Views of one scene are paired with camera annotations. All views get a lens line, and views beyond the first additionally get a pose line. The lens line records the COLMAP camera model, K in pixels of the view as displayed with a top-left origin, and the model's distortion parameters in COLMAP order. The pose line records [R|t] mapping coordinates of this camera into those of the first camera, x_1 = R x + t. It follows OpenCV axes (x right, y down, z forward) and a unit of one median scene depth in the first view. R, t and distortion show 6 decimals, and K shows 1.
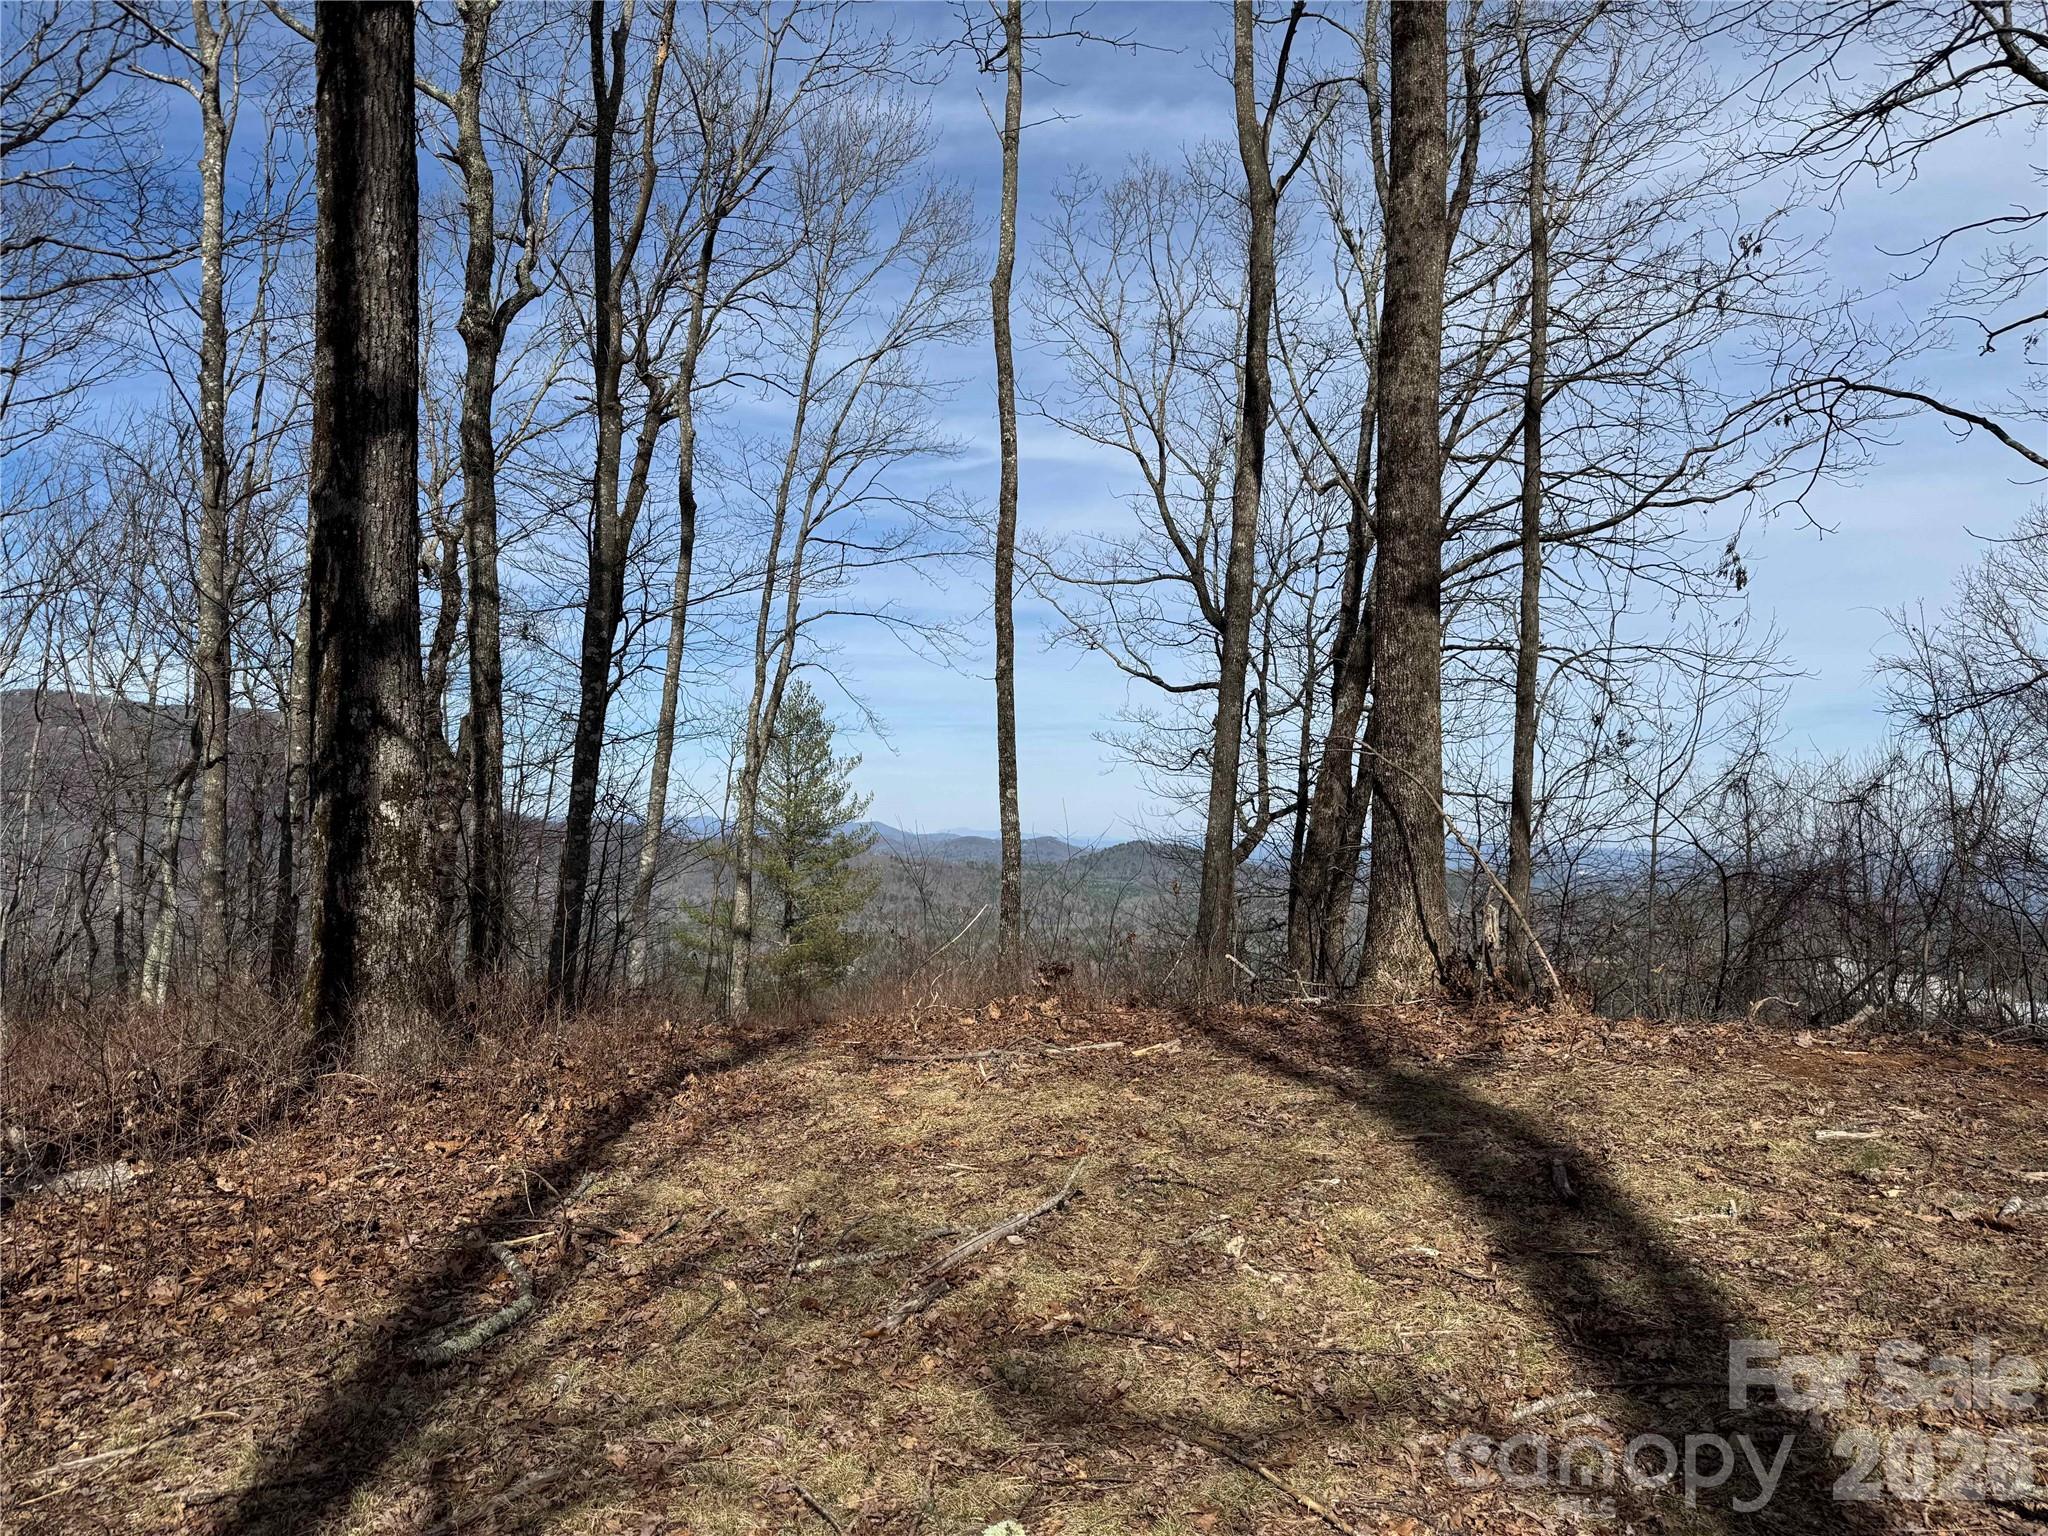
lens RADIAL K [[1414.5, 0, 1027.8], [0, 1414.5, 771.0], [0, 0, 1]] dist [0.063853, -0.005874]
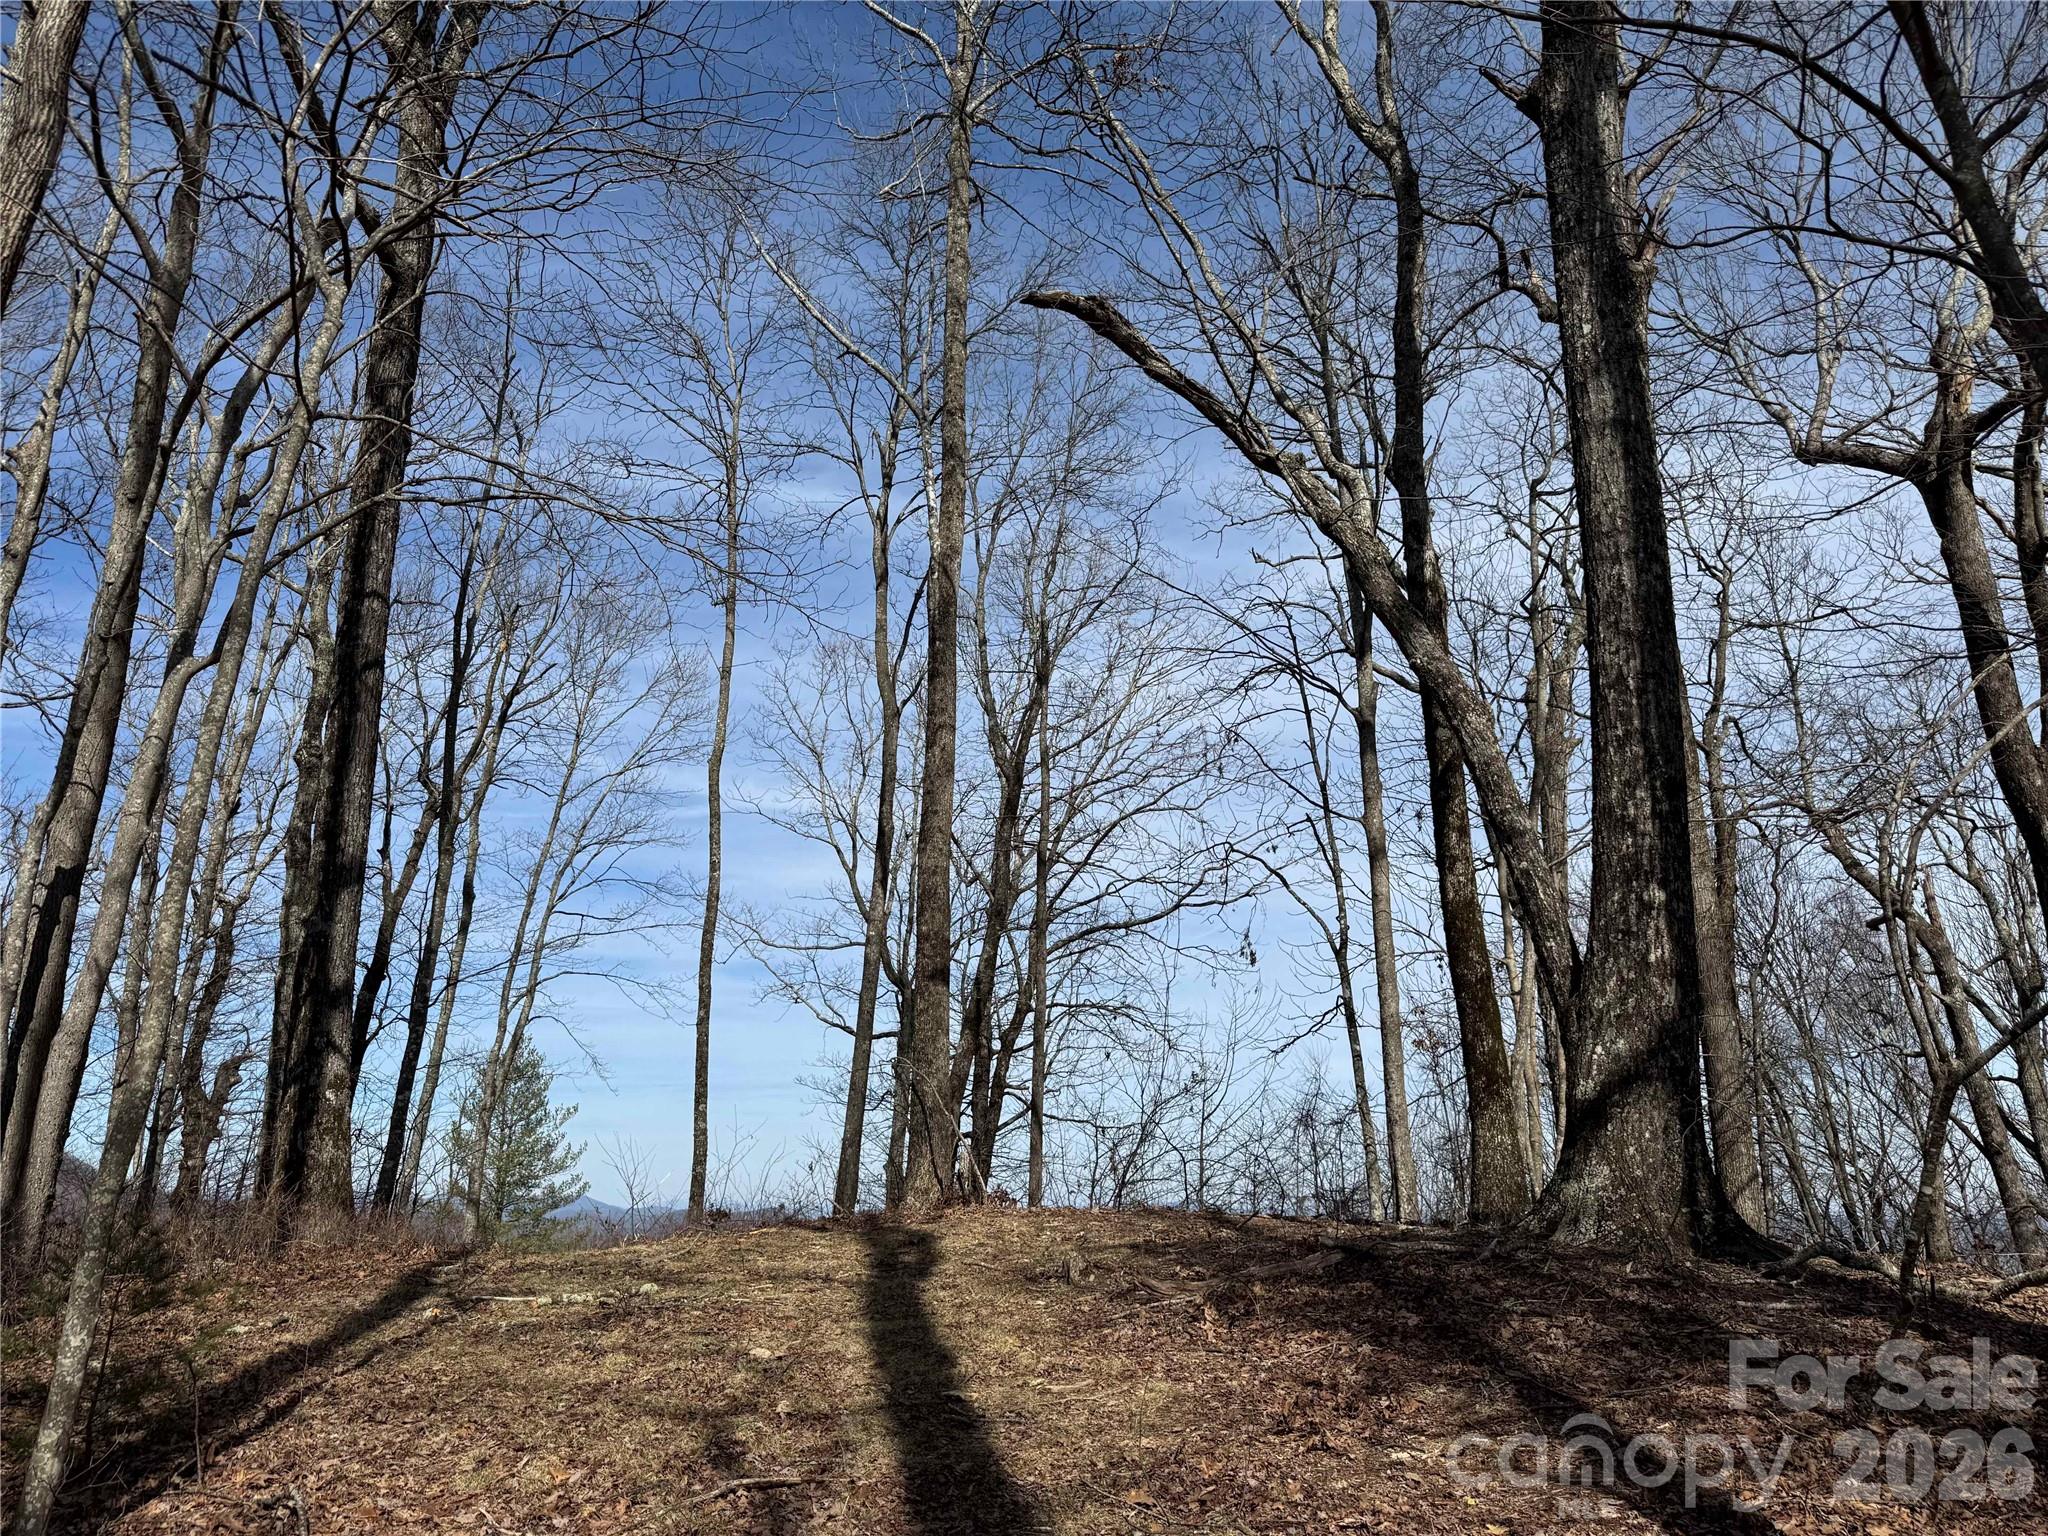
lens RADIAL K [[1414.5, 0, 1037.9], [0, 1414.5, 757.3], [0, 0, 1]] dist [0.063853, -0.005874]
pose [[0.981796, 0.040401, 0.185592, 0.021806], [0.008363, 0.966974, -0.254737, 0.024124], [-0.189754, 0.251652, 0.949033, -0.282695]]
